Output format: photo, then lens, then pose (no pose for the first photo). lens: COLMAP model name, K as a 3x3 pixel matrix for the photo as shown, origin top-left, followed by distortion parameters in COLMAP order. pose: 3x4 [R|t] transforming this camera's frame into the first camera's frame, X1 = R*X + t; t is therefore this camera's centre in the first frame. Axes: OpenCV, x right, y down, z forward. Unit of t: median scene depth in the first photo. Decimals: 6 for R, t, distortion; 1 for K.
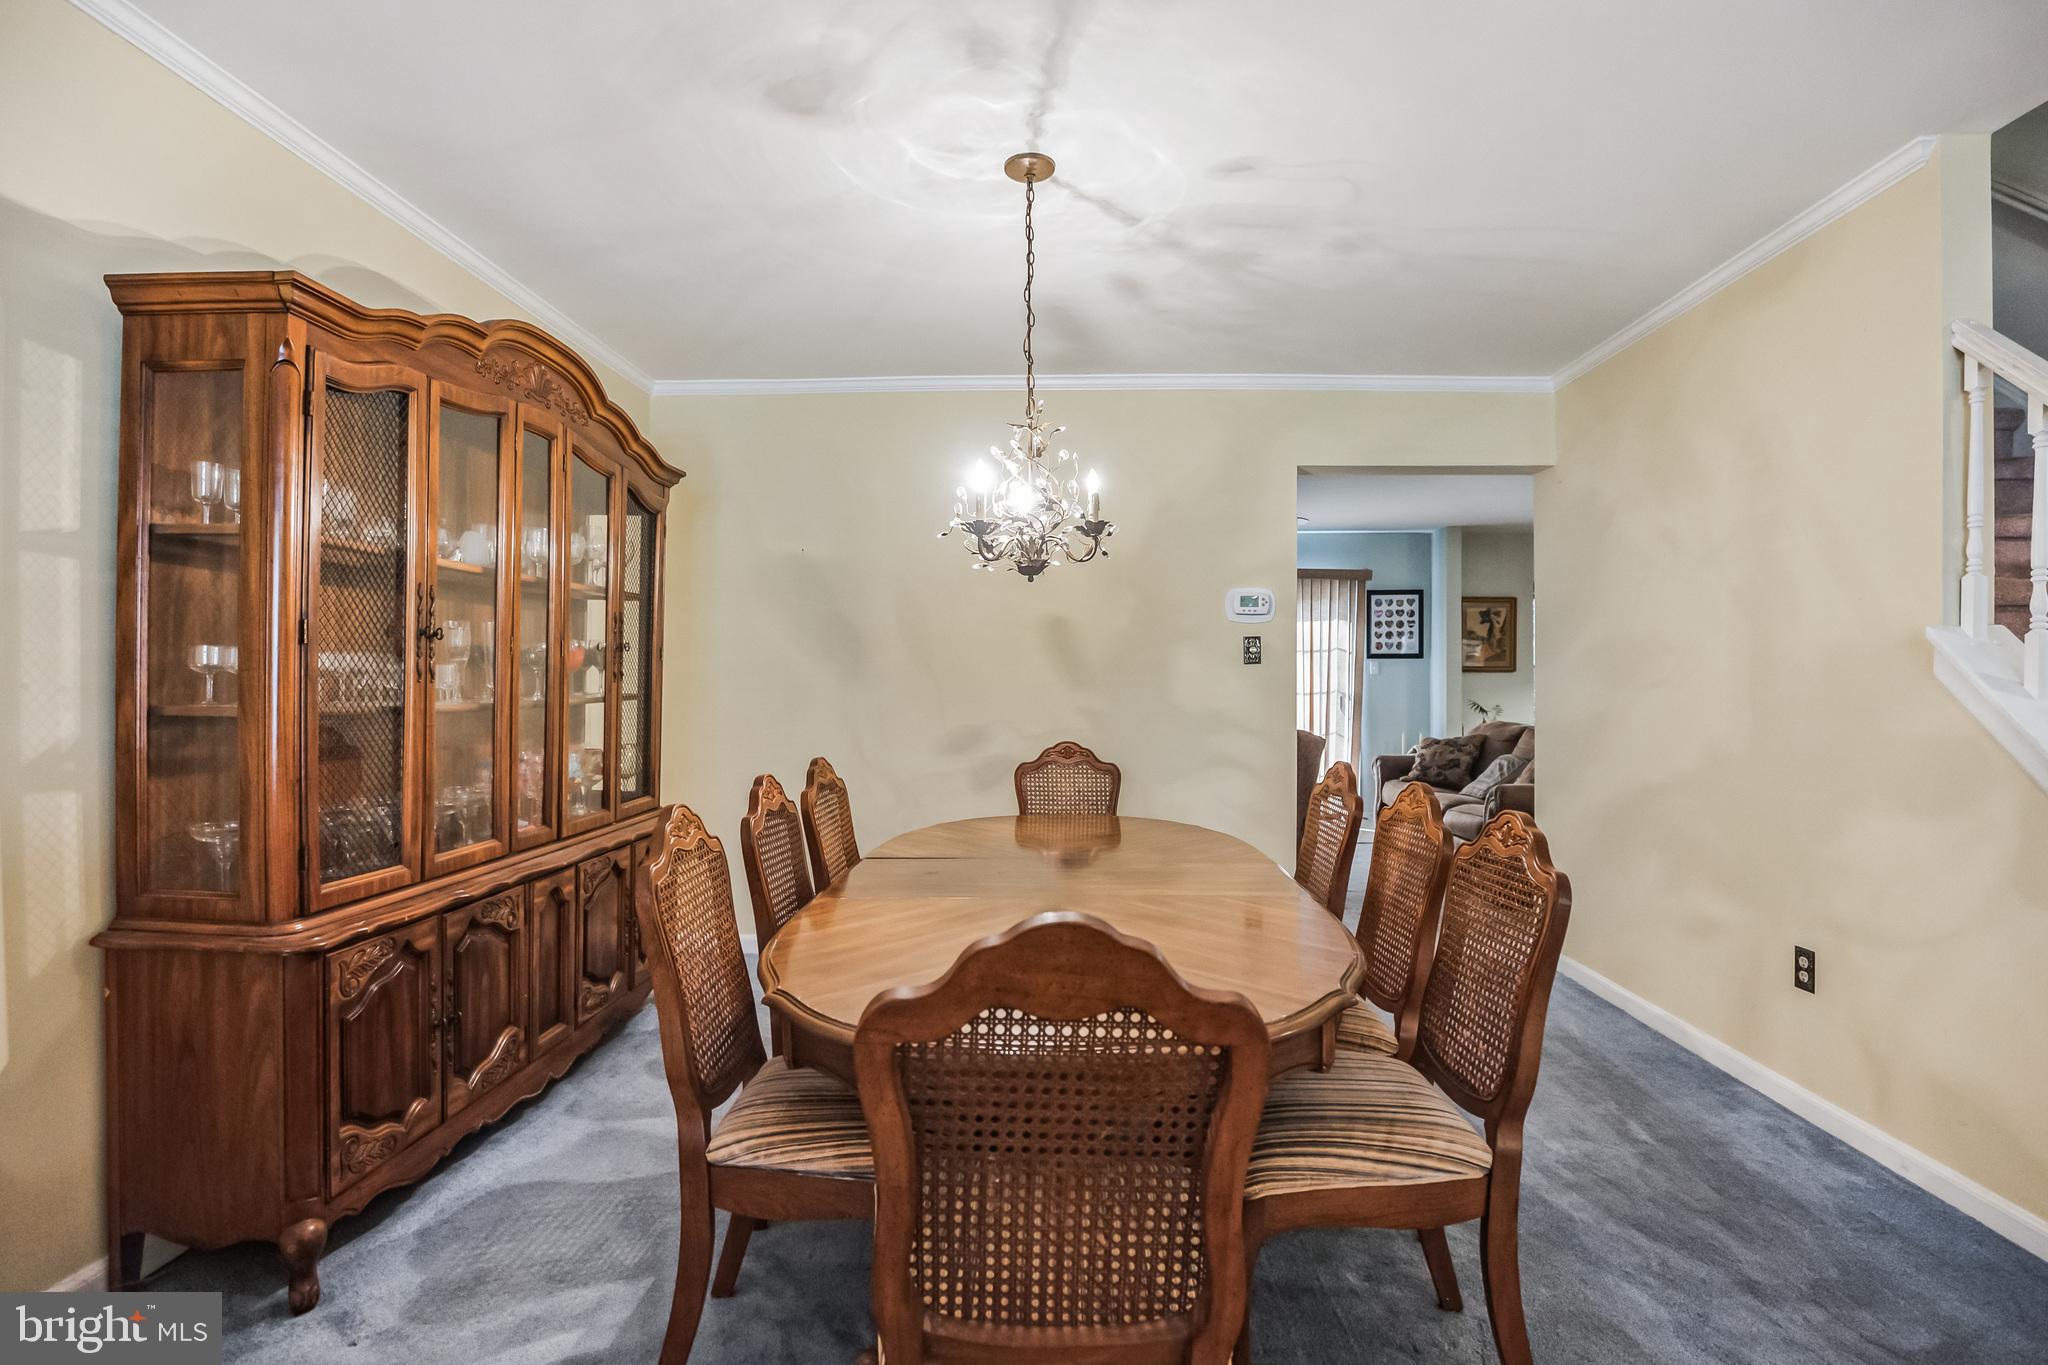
lens RADIAL K [[972.4, 0, 1024.0], [0, 972.4, 682.5], [0, 0, 1]] dist [-0.033162, 0.001326]
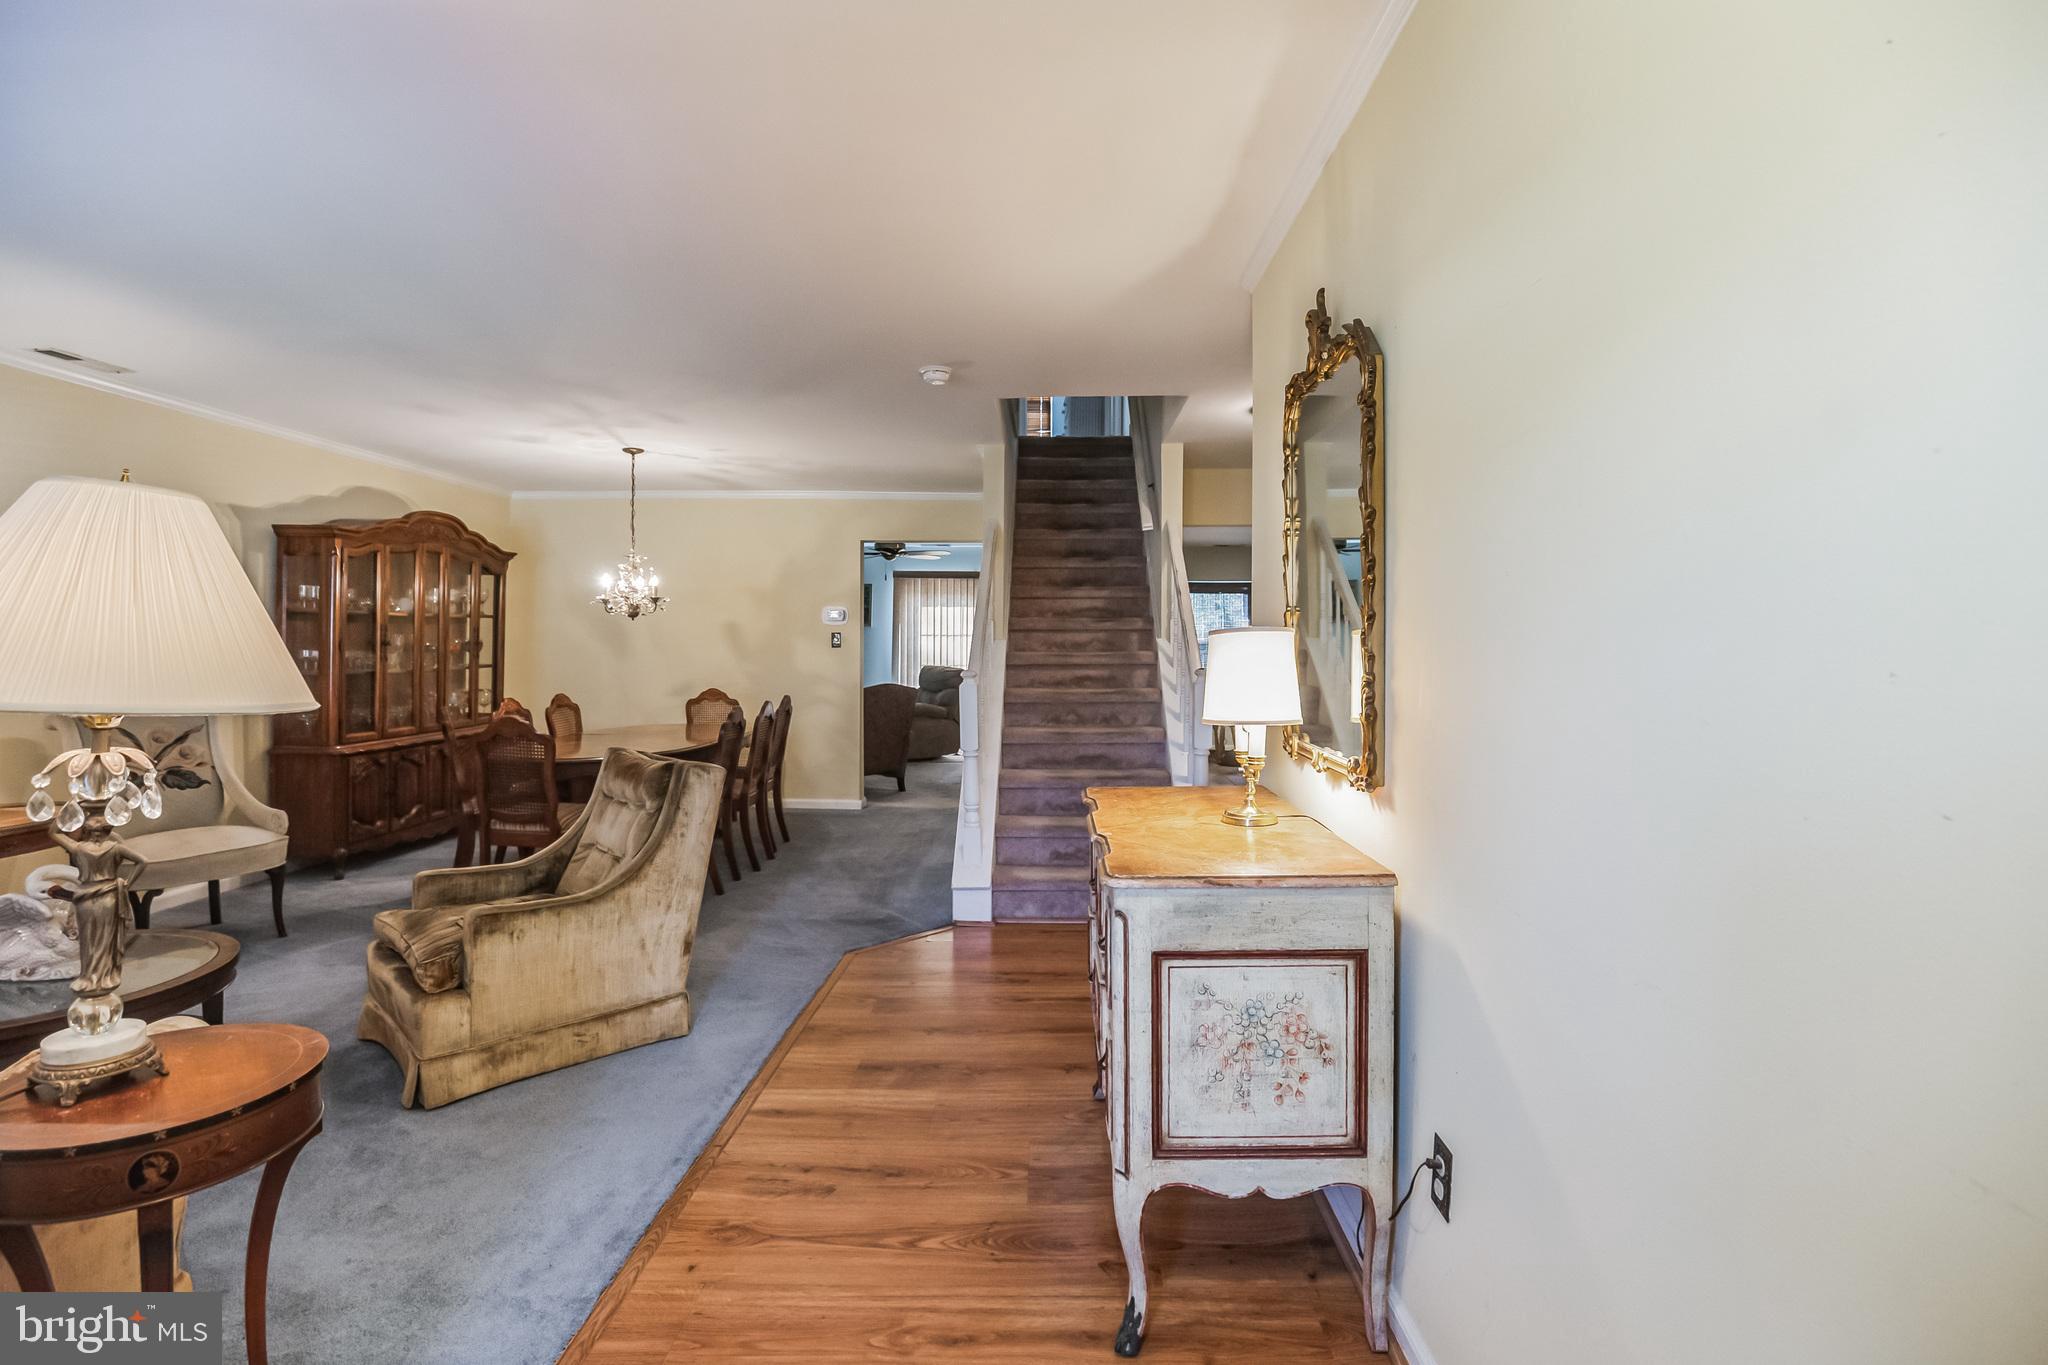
lens RADIAL K [[985.3, 0, 1022.5], [0, 985.3, 641.5], [0, 0, 1]] dist [-0.023010, 0.000350]
pose [[0.999730, 0.000991, 0.023224, 0.822561], [-0.000923, 0.999995, -0.002946, -0.038466], [-0.023226, 0.002924, 0.999726, -1.325313]]
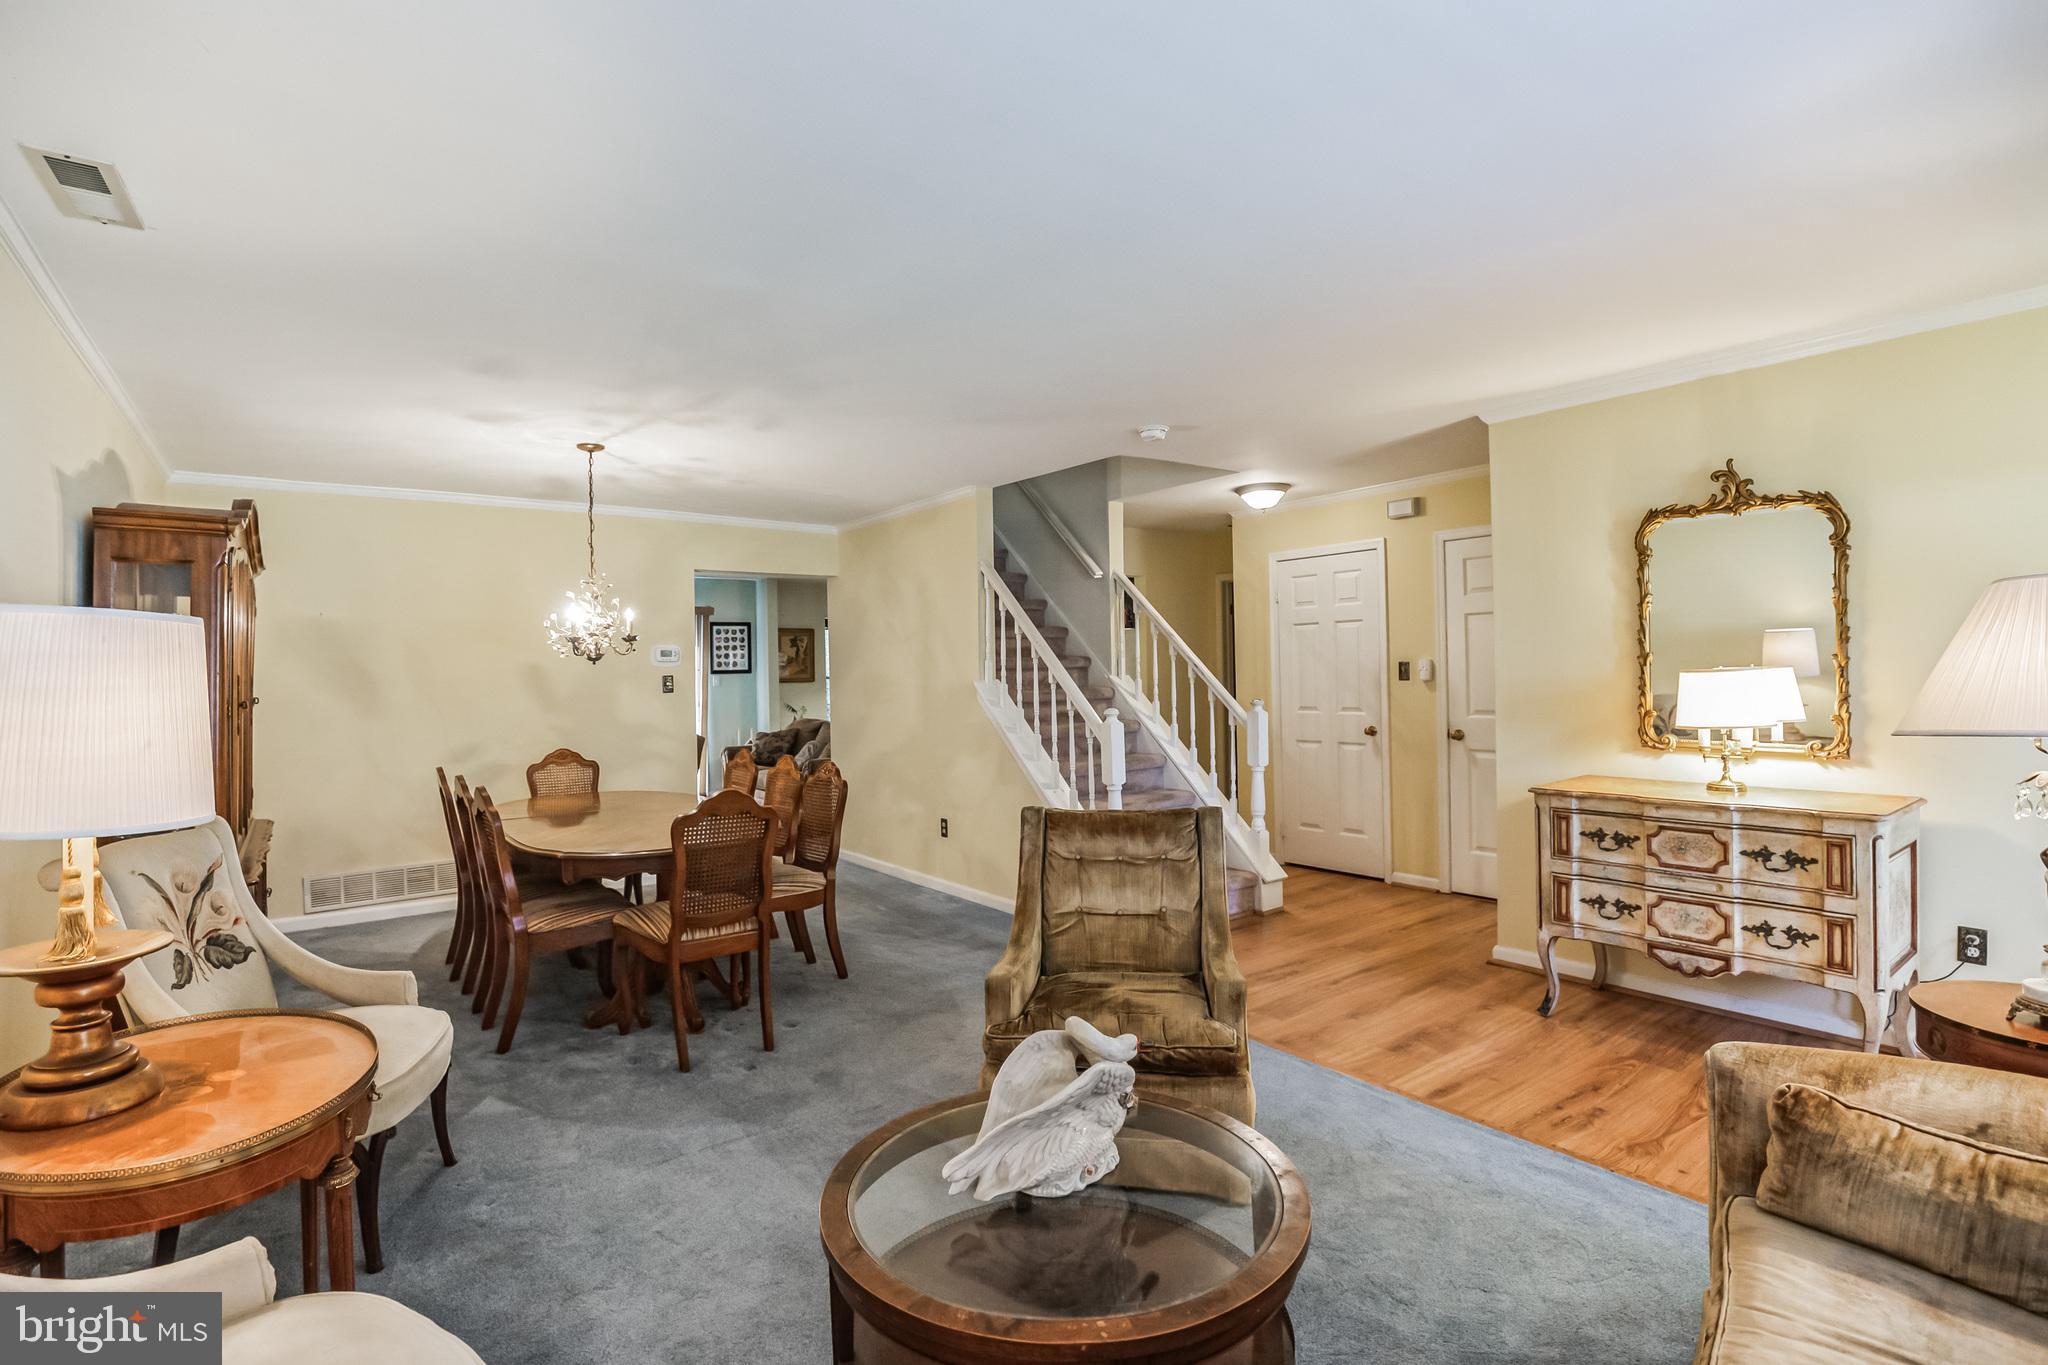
lens RADIAL K [[972.4, 0, 1024.0], [0, 972.4, 682.5], [0, 0, 1]] dist [-0.033162, 0.001326]
pose [[0.769845, -0.021194, 0.637879, -0.490920], [0.017219, 0.999774, 0.012438, -0.068823], [-0.637999, 0.001409, 0.770036, -0.887336]]
